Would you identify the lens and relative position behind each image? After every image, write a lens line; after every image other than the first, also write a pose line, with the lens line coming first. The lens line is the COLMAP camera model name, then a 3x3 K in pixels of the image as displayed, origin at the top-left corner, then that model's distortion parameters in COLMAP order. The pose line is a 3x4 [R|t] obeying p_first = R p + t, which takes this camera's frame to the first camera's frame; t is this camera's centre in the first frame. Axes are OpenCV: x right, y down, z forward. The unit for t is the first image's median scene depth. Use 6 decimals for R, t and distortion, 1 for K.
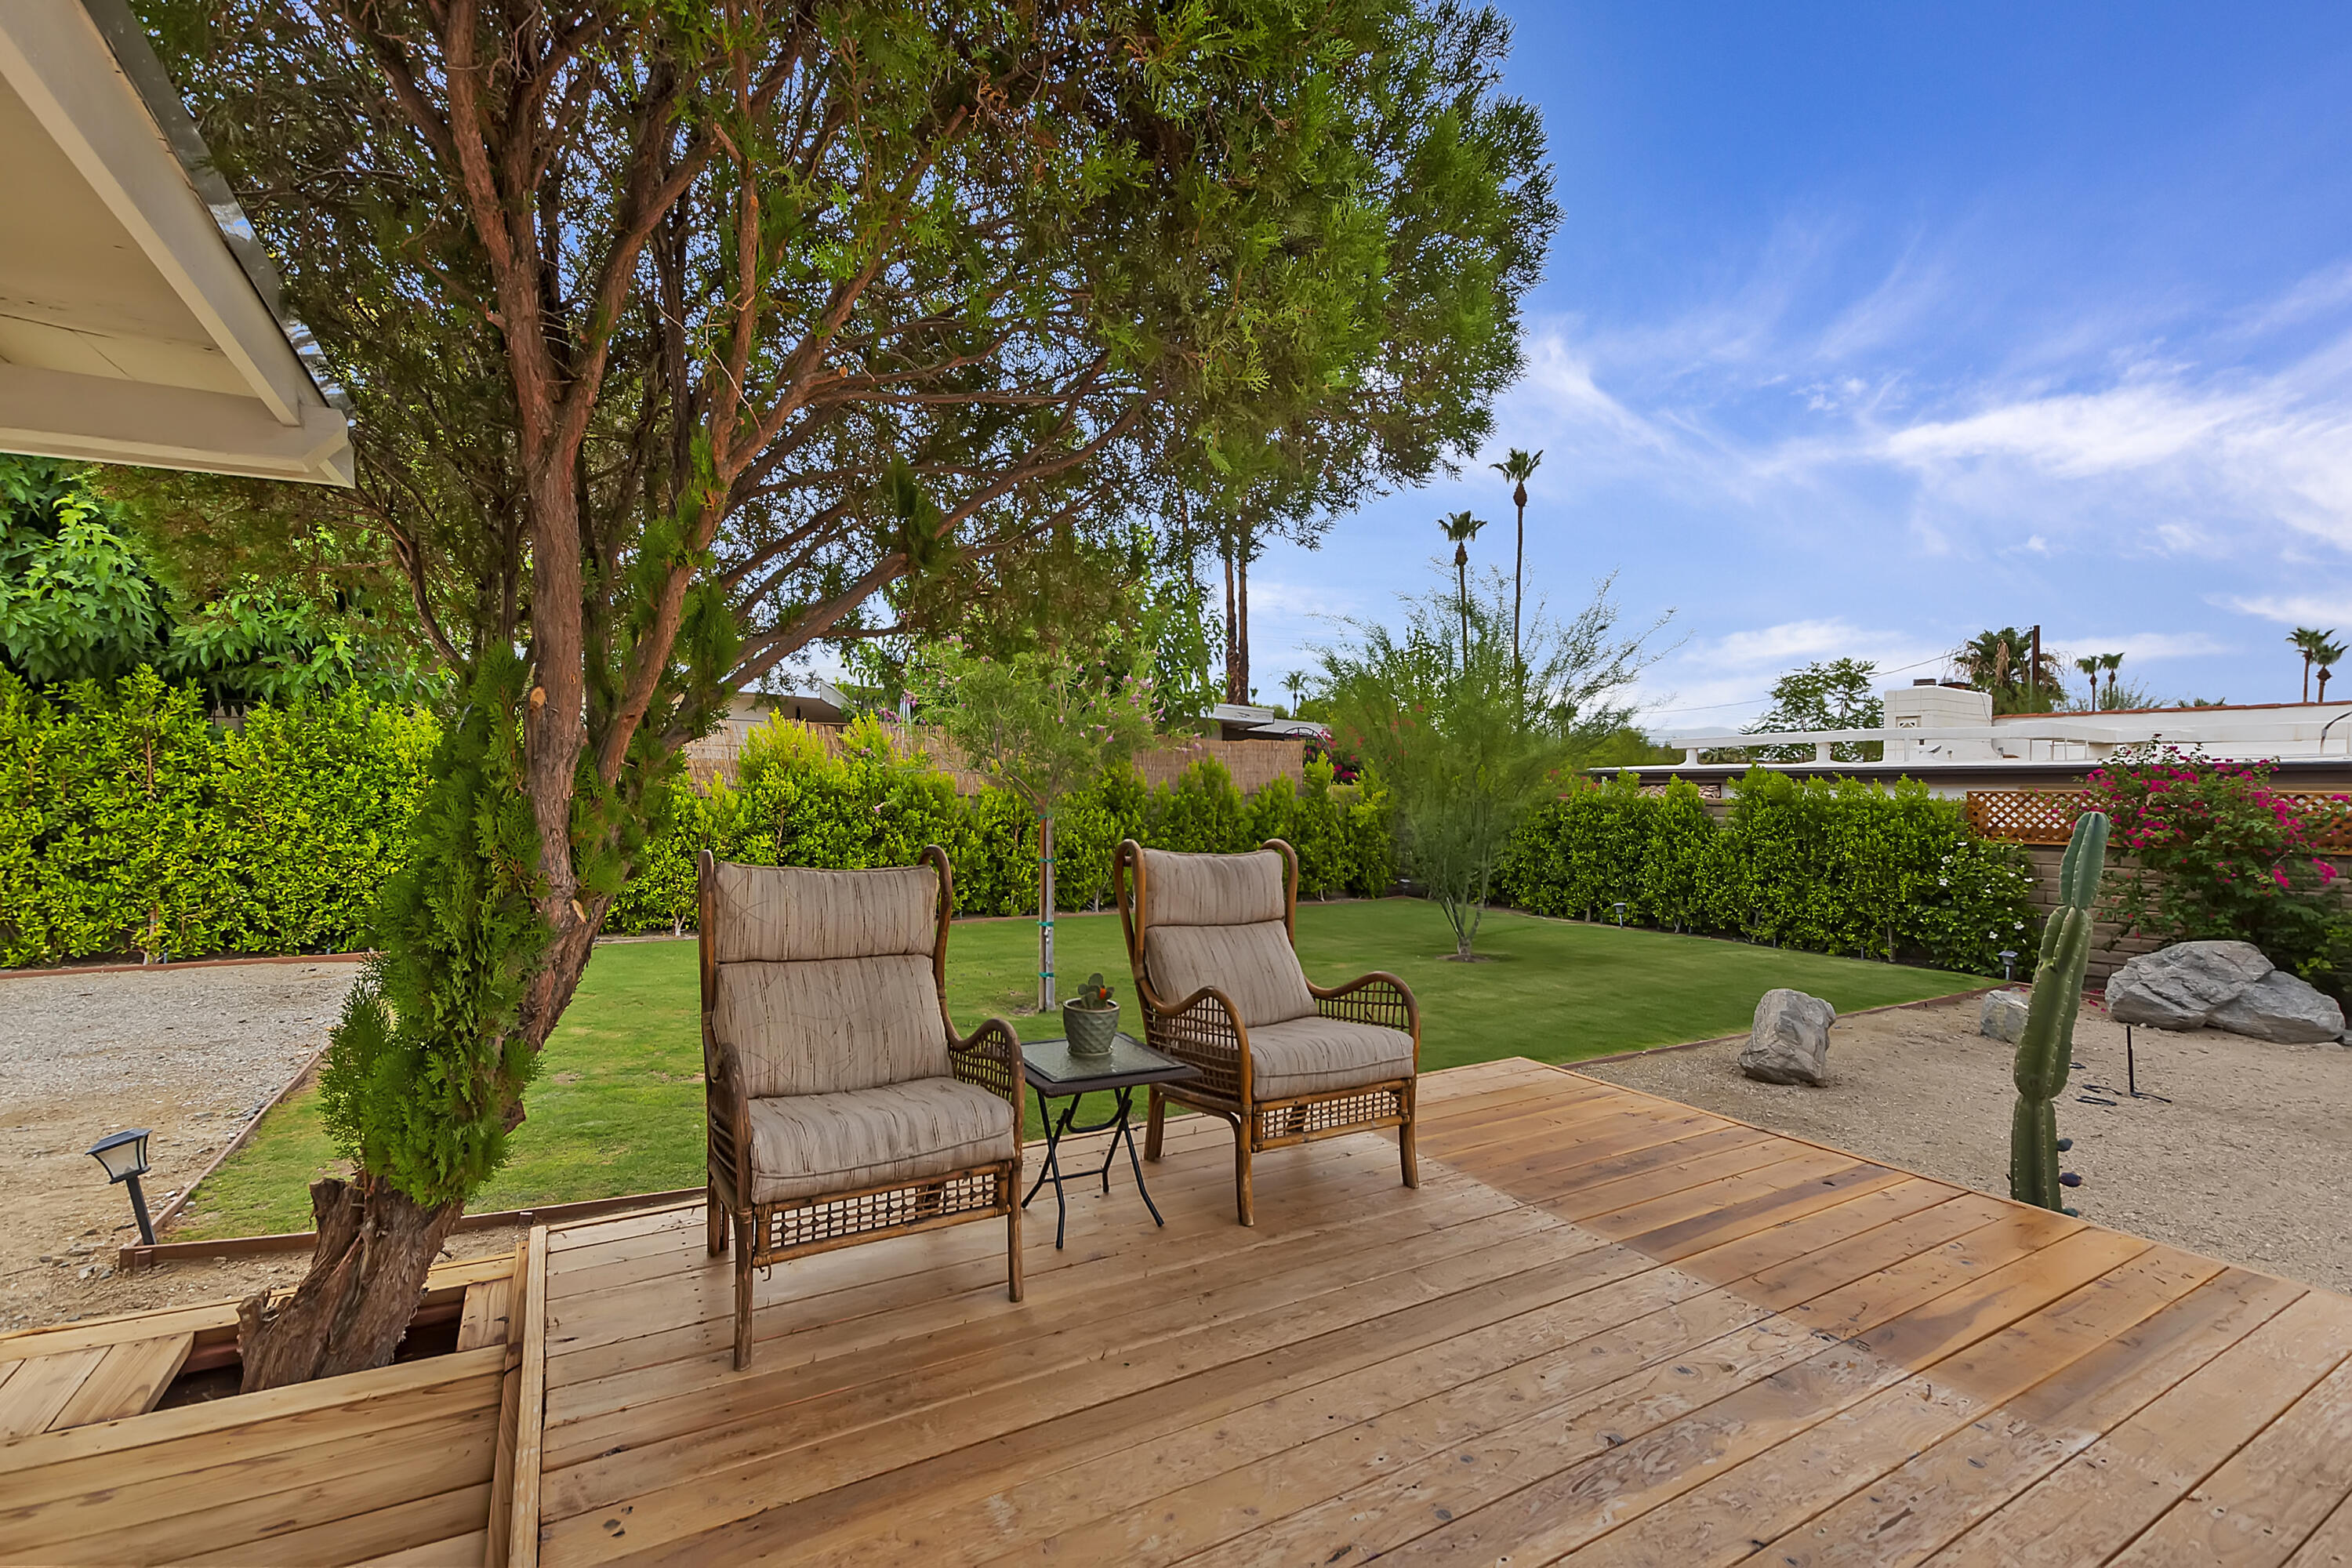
lens RADIAL K [[1071.2, 0, 1171.6], [0, 1071.2, 824.5], [0, 0, 1]] dist [0.003157, -0.000677]
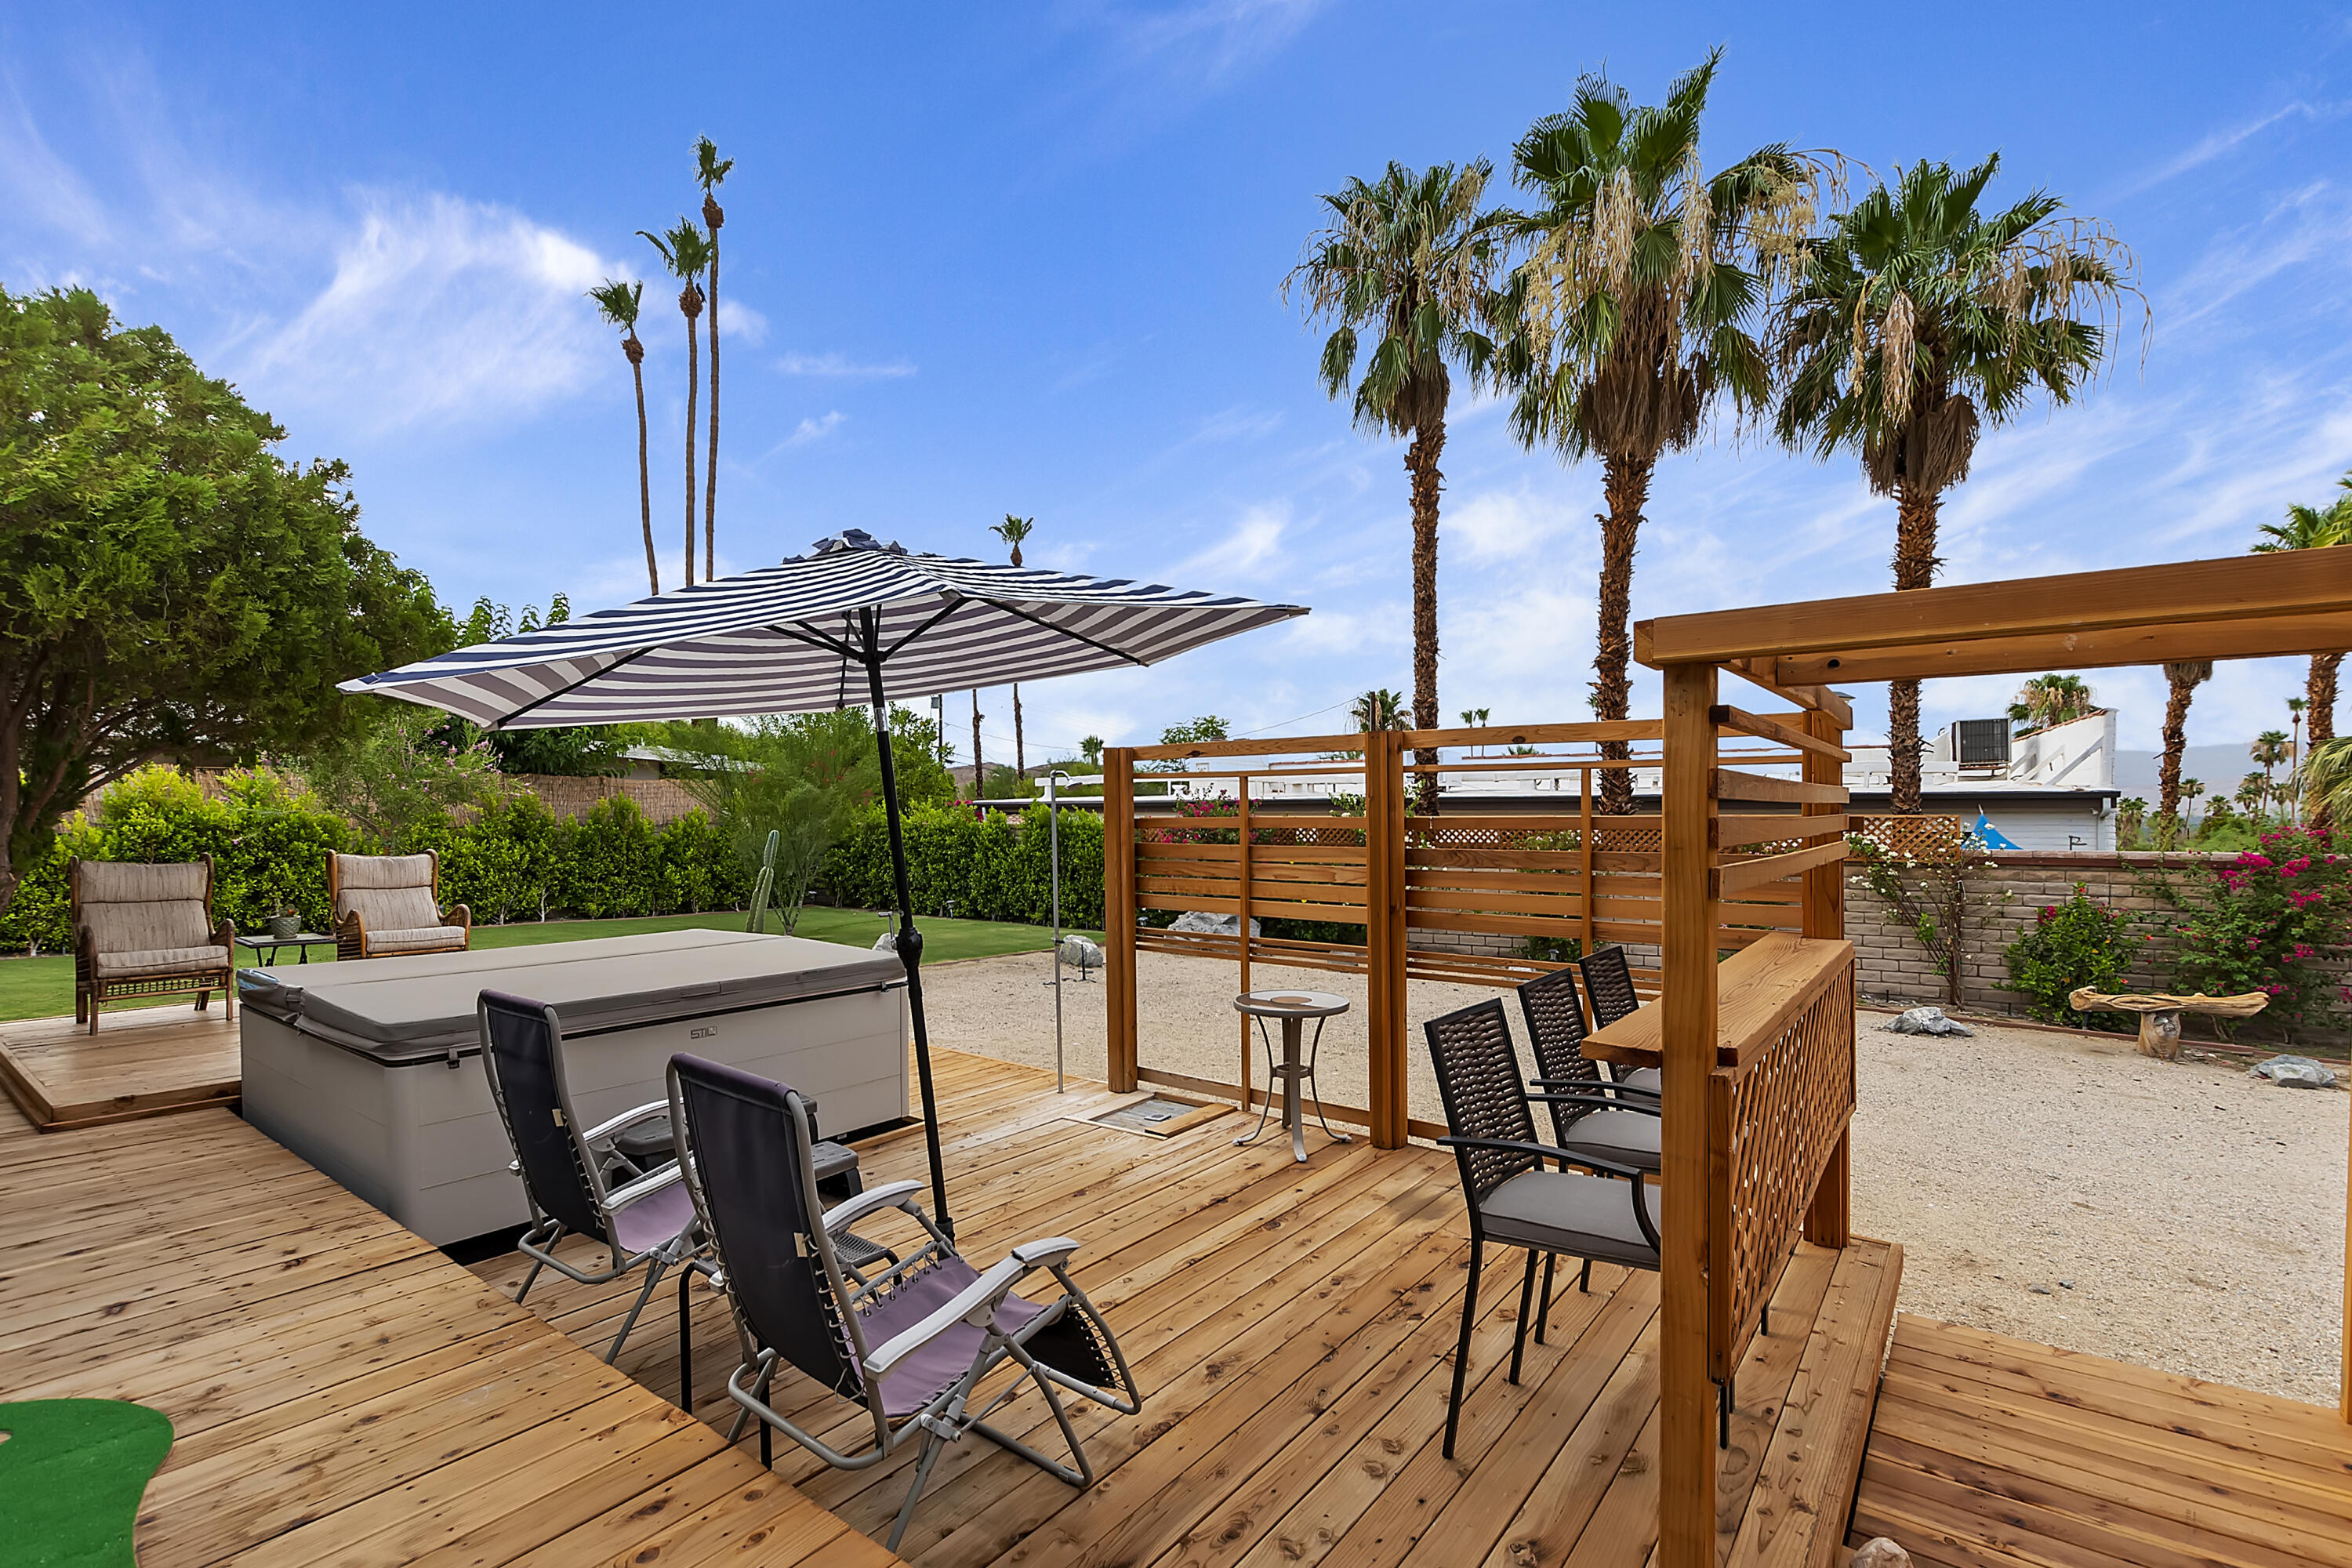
lens RADIAL K [[1071.2, 0, 1171.6], [0, 1071.2, 824.5], [0, 0, 1]] dist [0.003157, -0.000677]
pose [[0.923288, -0.012073, 0.383918, 0.169143], [0.021411, 0.999570, -0.020058, 0.010293], [-0.383511, 0.026740, 0.923149, -0.401449]]
